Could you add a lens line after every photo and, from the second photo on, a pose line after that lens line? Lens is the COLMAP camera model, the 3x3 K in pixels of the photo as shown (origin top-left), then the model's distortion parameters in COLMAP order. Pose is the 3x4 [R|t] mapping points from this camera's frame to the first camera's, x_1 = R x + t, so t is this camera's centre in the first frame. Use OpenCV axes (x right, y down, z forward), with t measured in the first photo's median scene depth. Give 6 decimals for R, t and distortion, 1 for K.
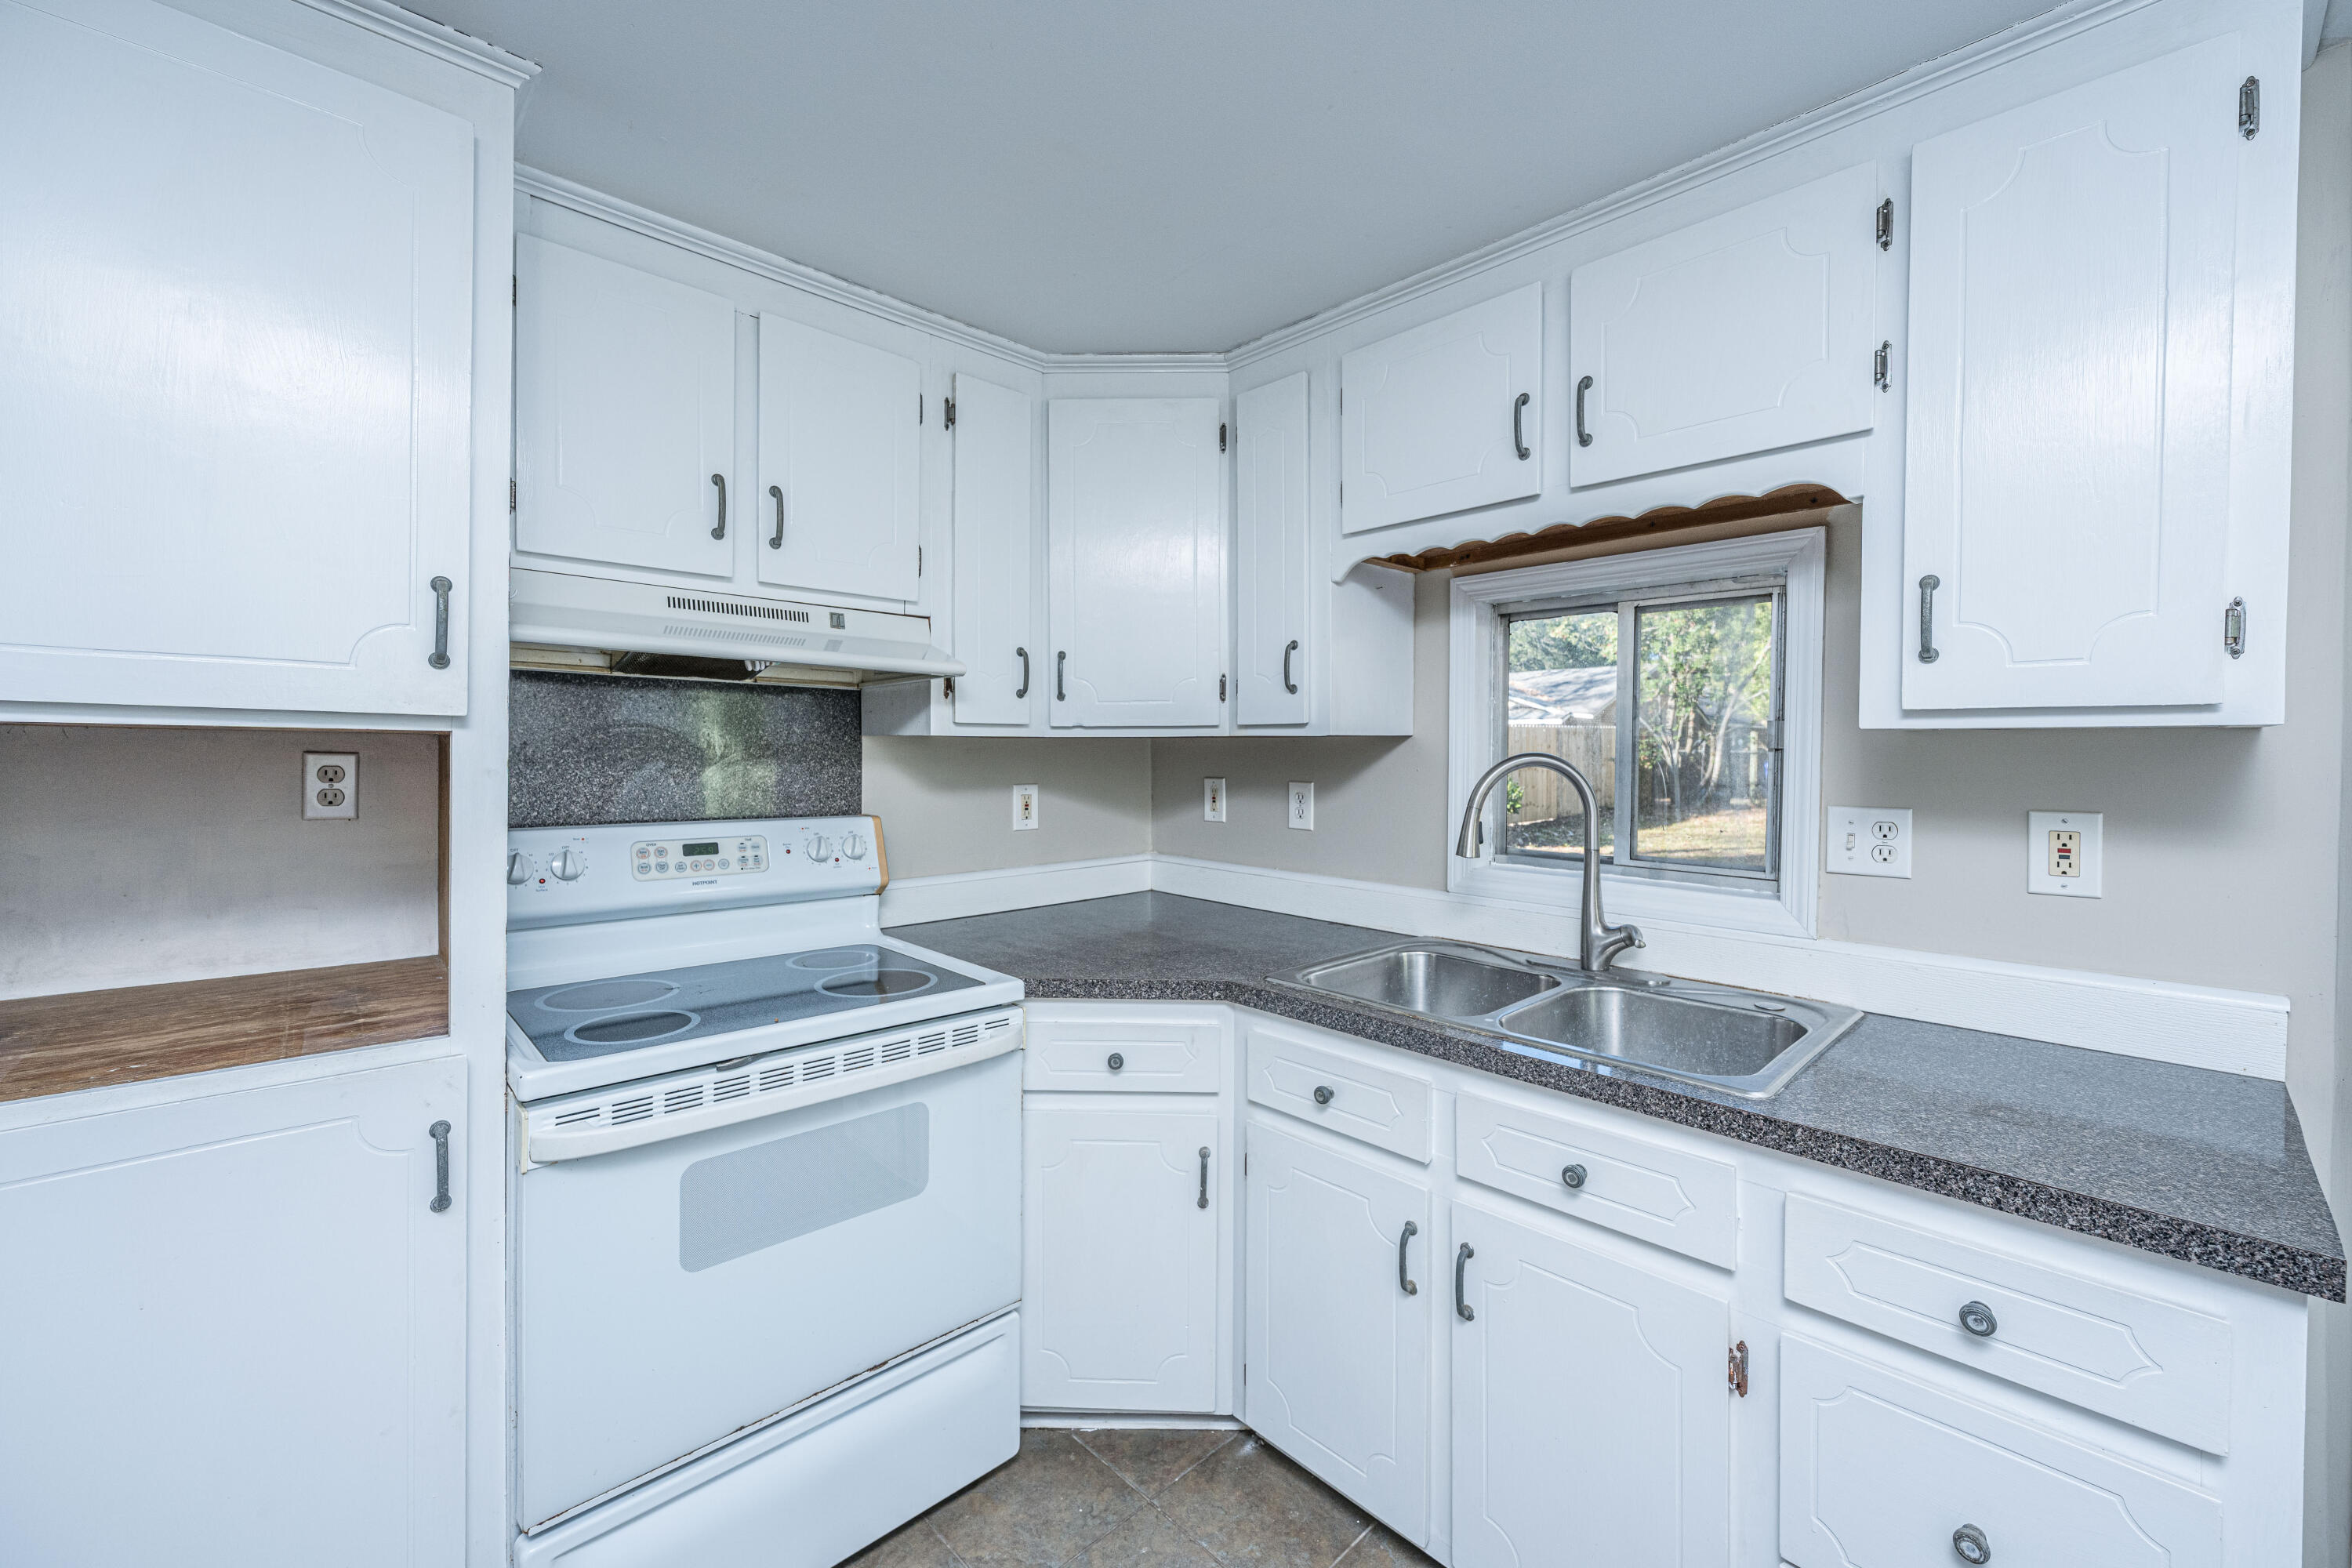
lens RADIAL K [[929.7, 0, 1189.2], [0, 929.7, 765.4], [0, 0, 1]] dist [0.002796, 0.000045]
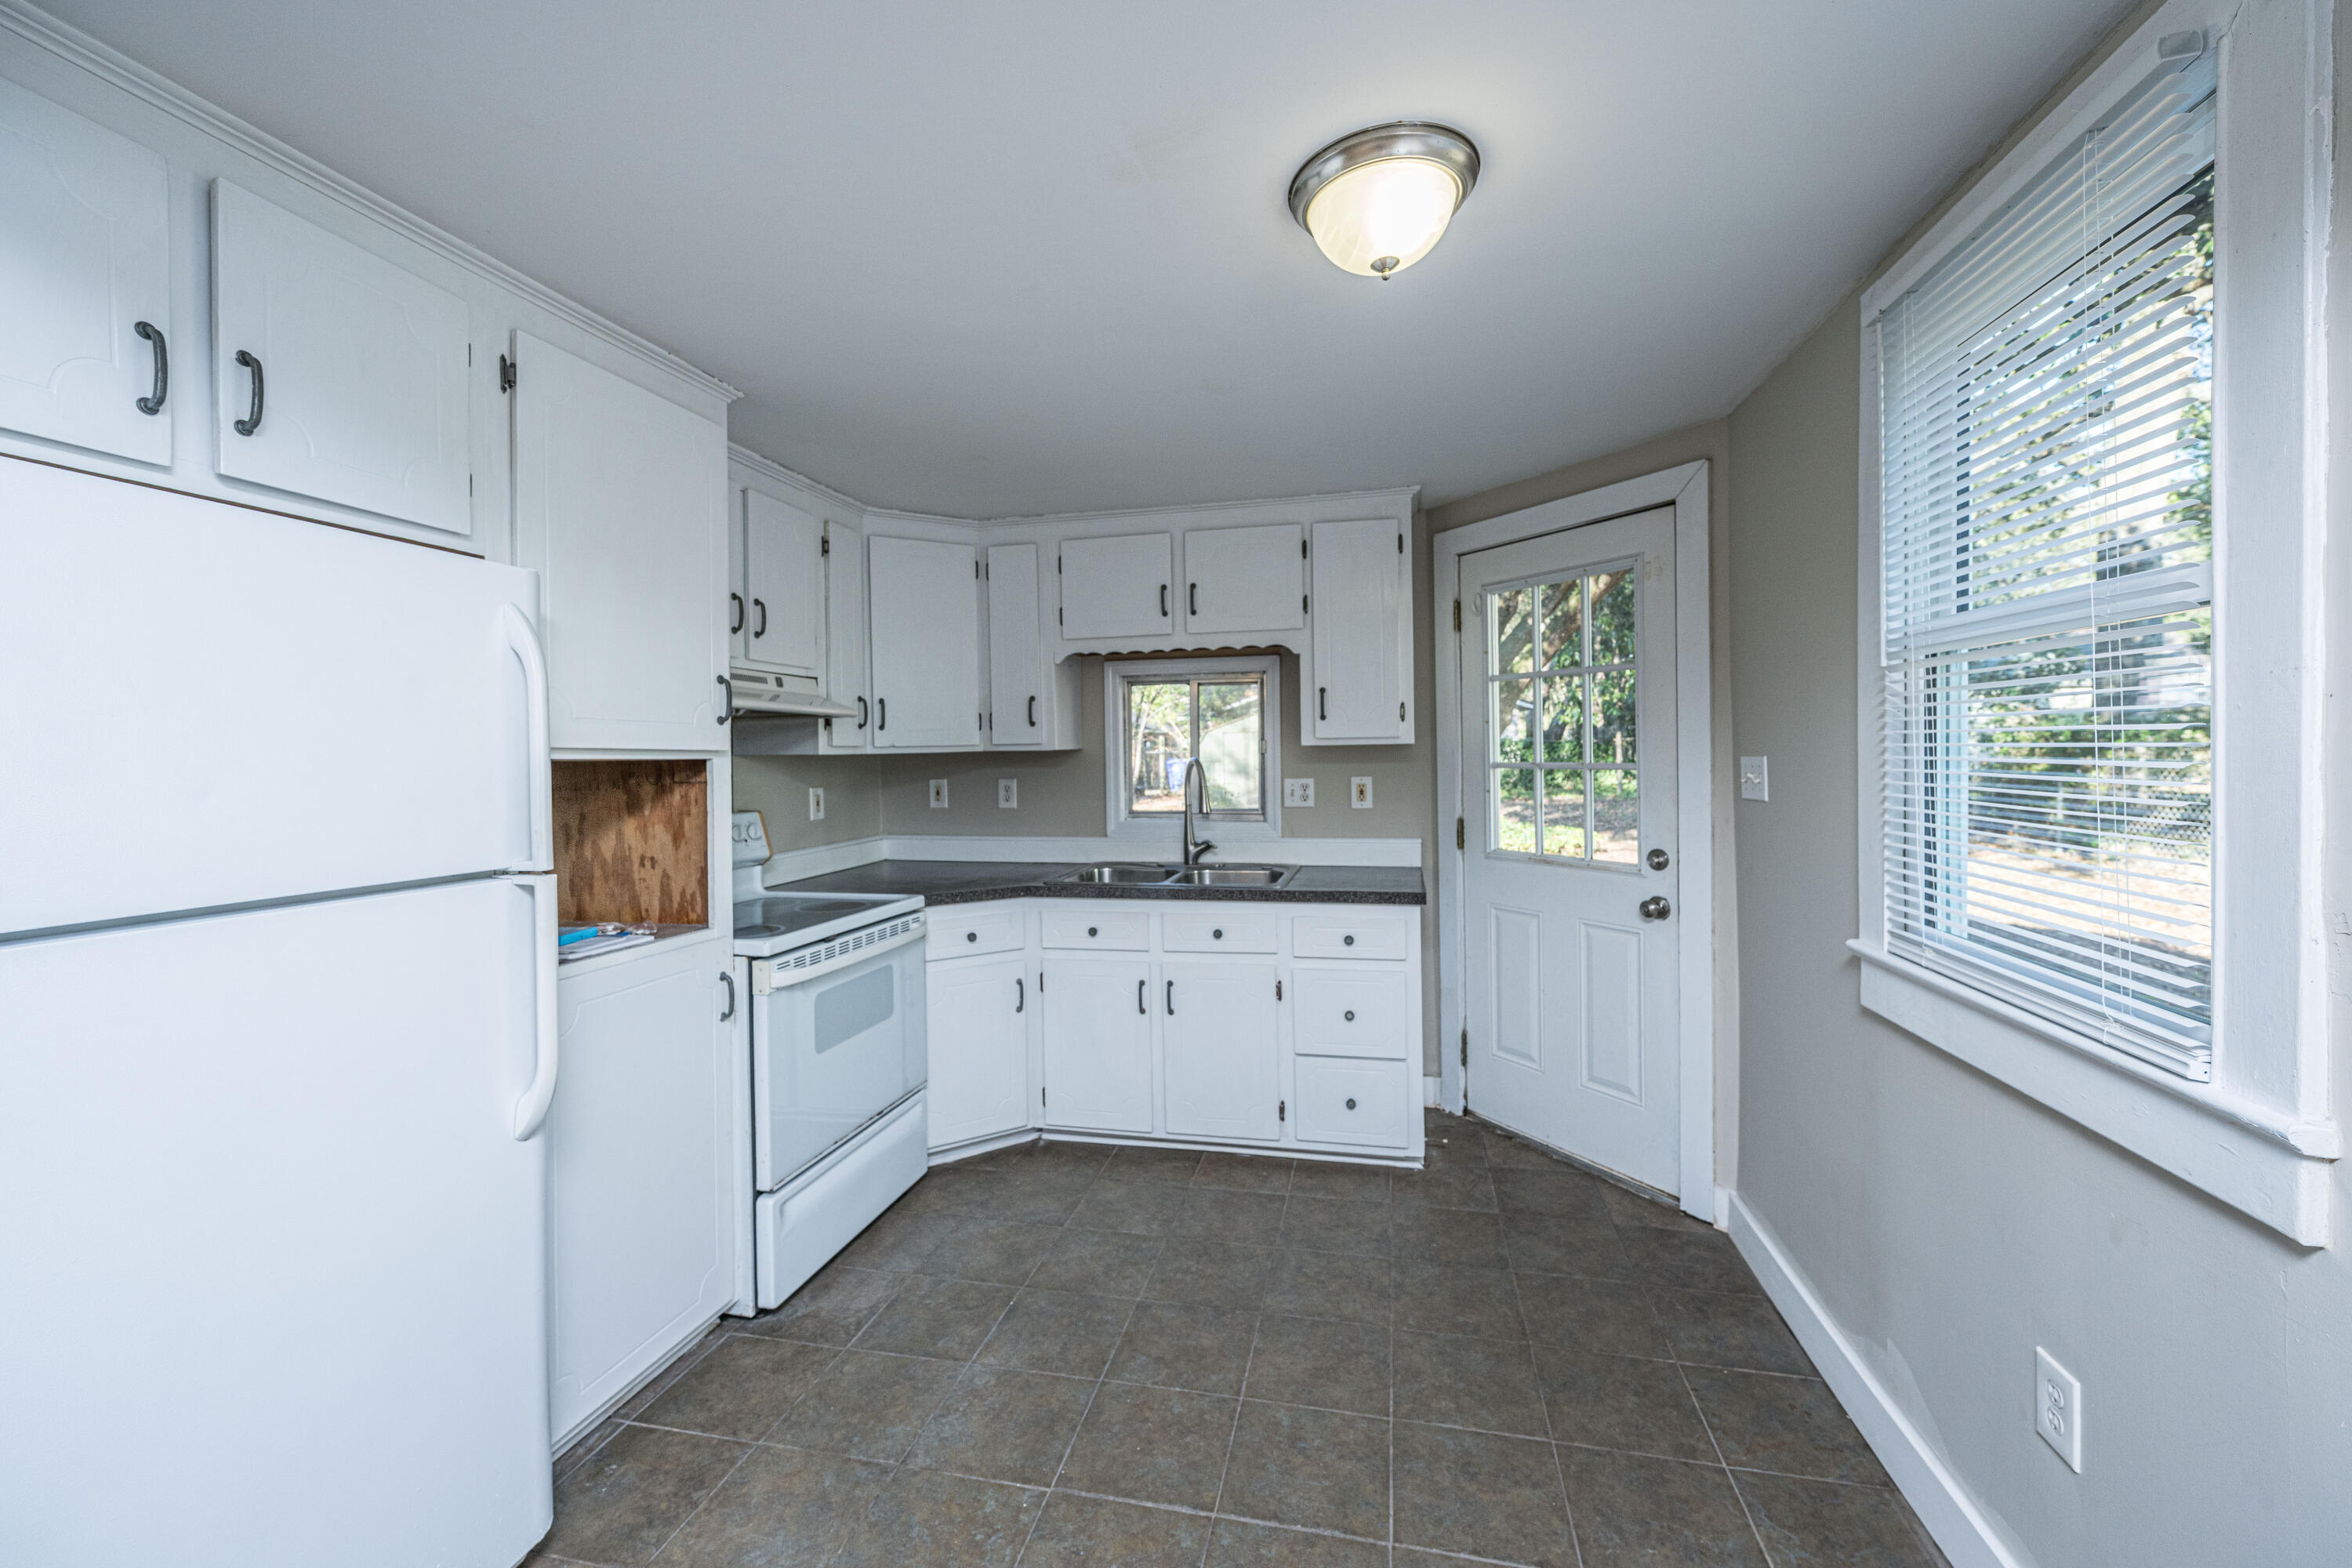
lens RADIAL K [[941.4, 0, 1179.6], [0, 941.4, 768.5], [0, 0, 1]] dist [0.001136, 0.000207]
pose [[0.832680, -0.027037, 0.553094, -0.768525], [0.028783, 0.999570, 0.005529, -0.001099], [-0.553006, 0.011316, 0.833101, -0.746848]]
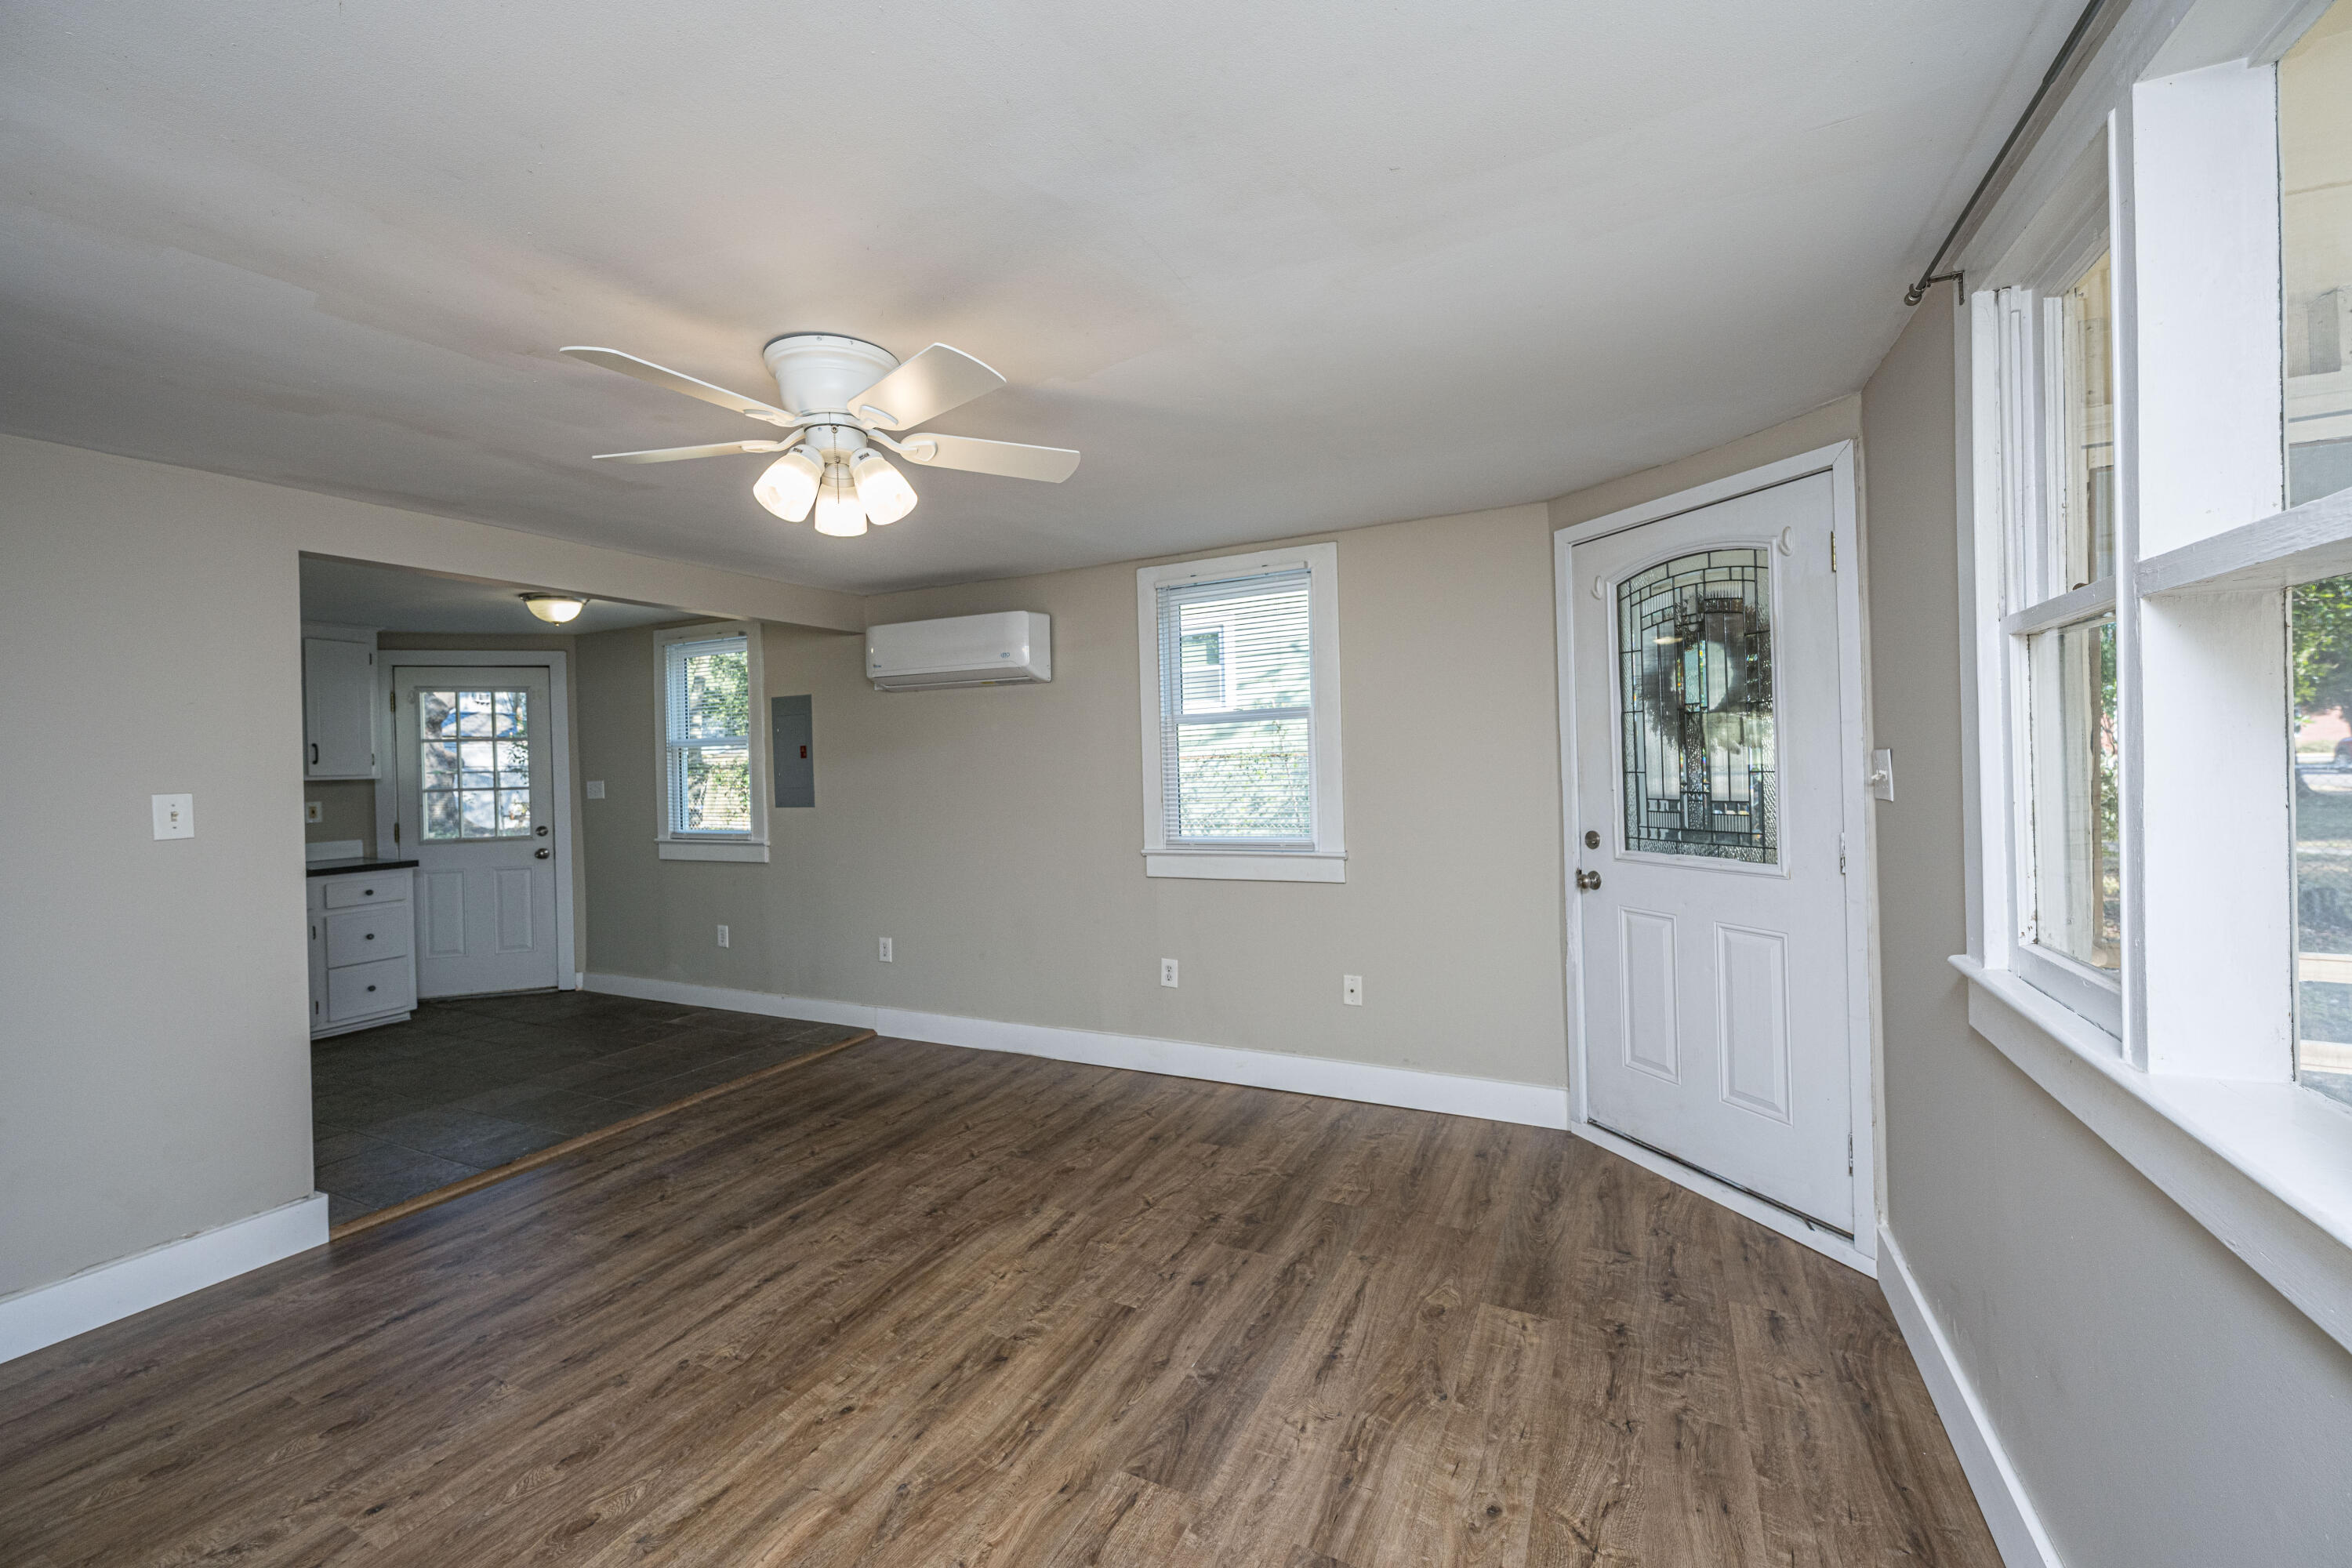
lens RADIAL K [[941.4, 0, 1179.6], [0, 941.4, 768.5], [0, 0, 1]] dist [0.001136, 0.000207]
pose [[-0.345546, -0.002976, 0.938397, -3.337119], [0.039645, 0.999056, 0.017766, -0.010764], [-0.937564, 0.043342, -0.345101, -0.869172]]
